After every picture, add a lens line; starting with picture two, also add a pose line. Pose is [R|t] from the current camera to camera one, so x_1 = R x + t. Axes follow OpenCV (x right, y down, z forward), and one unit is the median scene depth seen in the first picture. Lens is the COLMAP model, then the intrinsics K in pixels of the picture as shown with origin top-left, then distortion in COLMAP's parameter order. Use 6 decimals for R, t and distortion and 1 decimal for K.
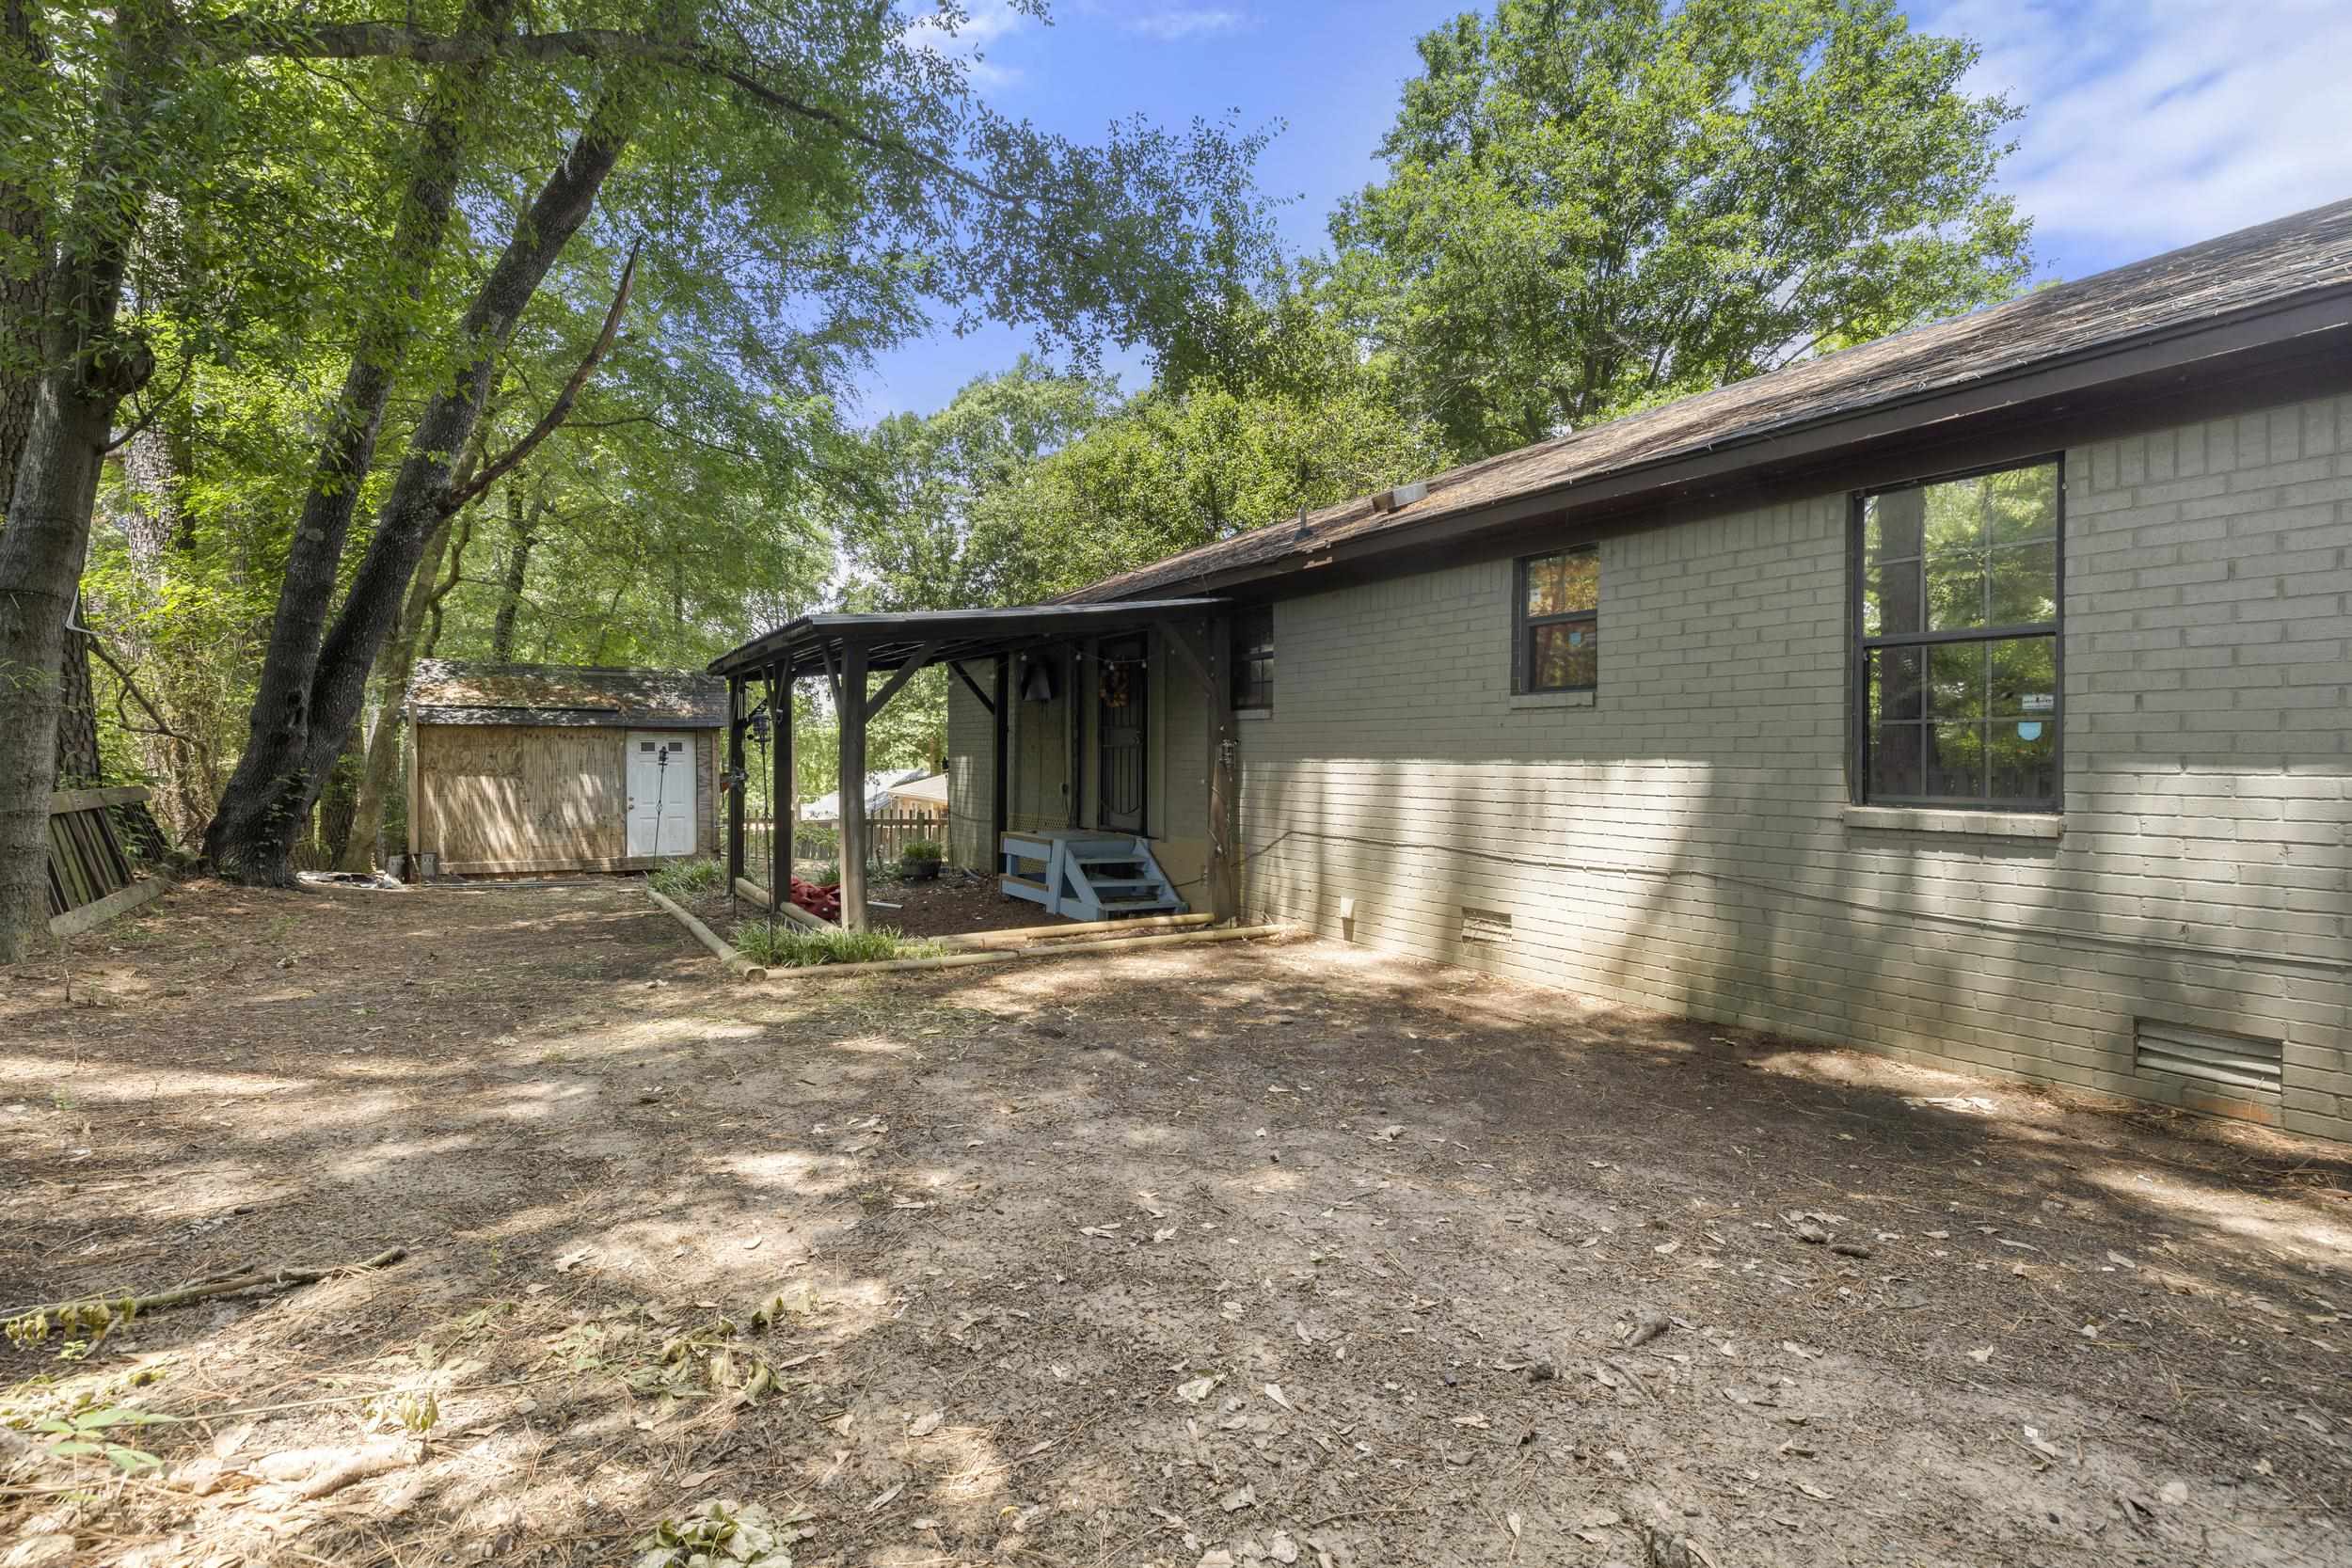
lens RADIAL K [[992.7, 0, 1176.3], [0, 992.7, 764.2], [0, 0, 1]] dist [0.000693, 0.000373]
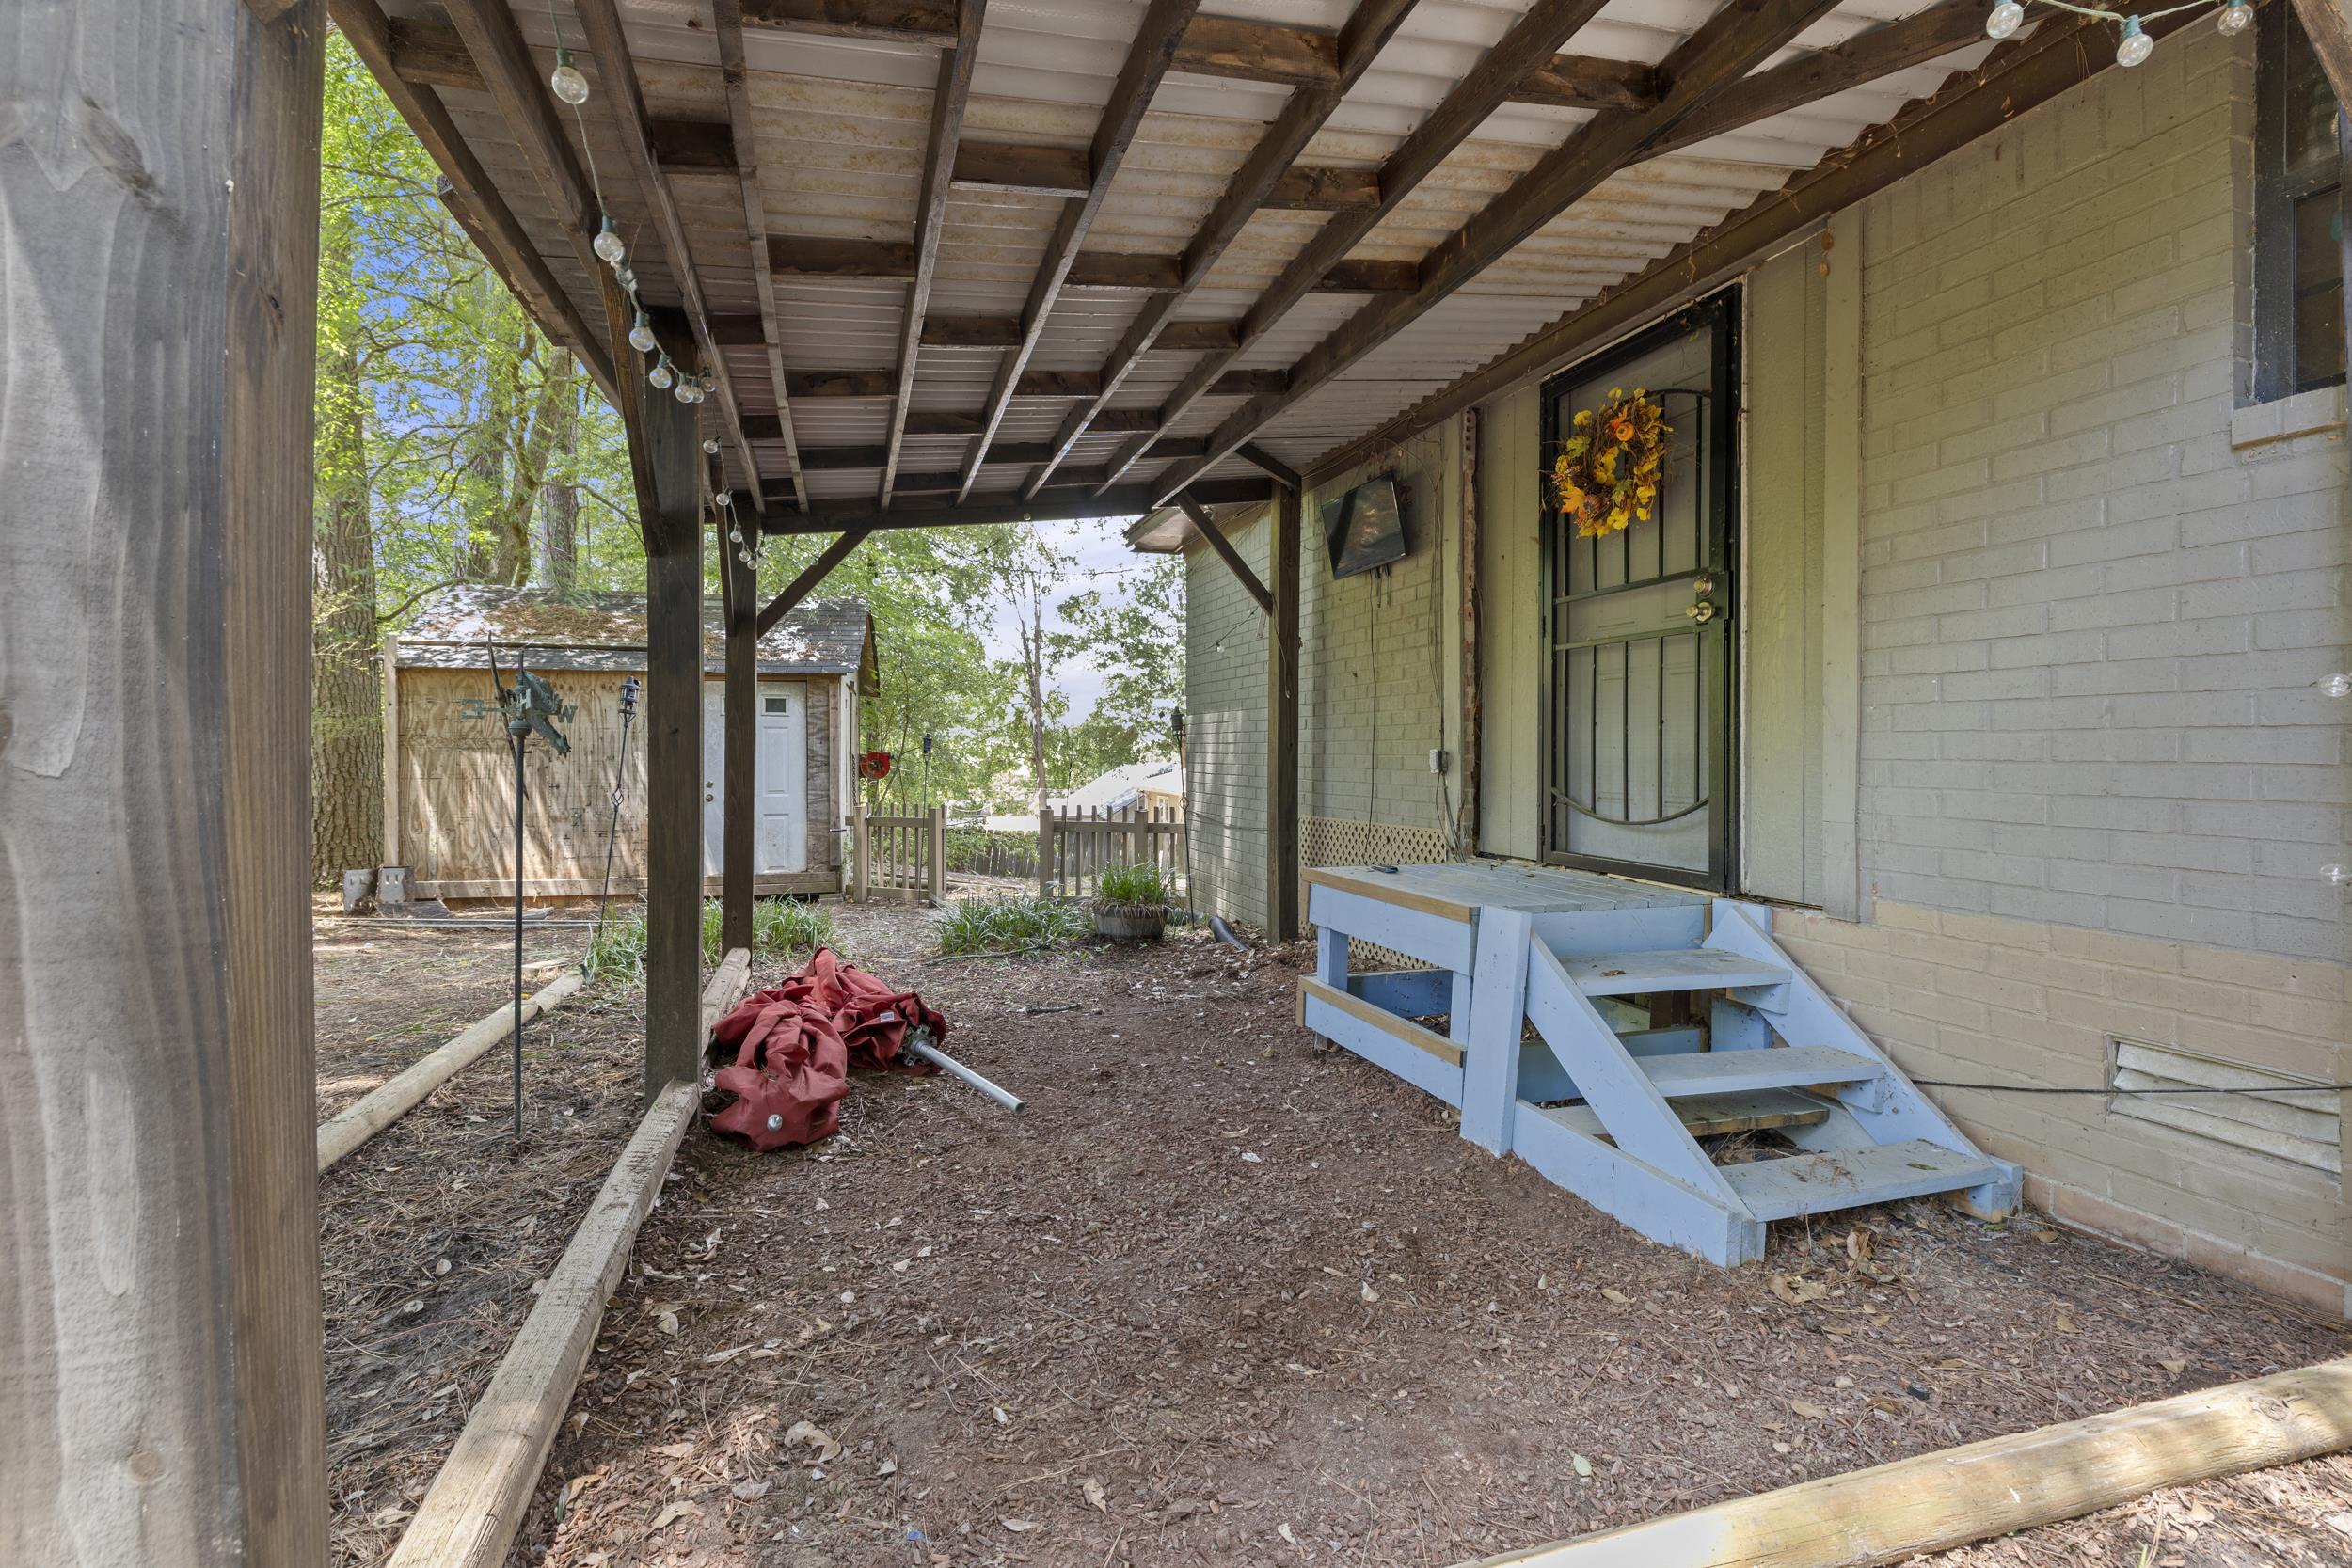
lens RADIAL K [[992.7, 0, 1176.3], [0, 992.7, 764.2], [0, 0, 1]] dist [0.000693, 0.000373]
pose [[0.967905, -0.000600, -0.251314, -0.108248], [0.001054, 0.999998, 0.001671, 0.023616], [0.251313, -0.001882, 0.967904, 0.522399]]
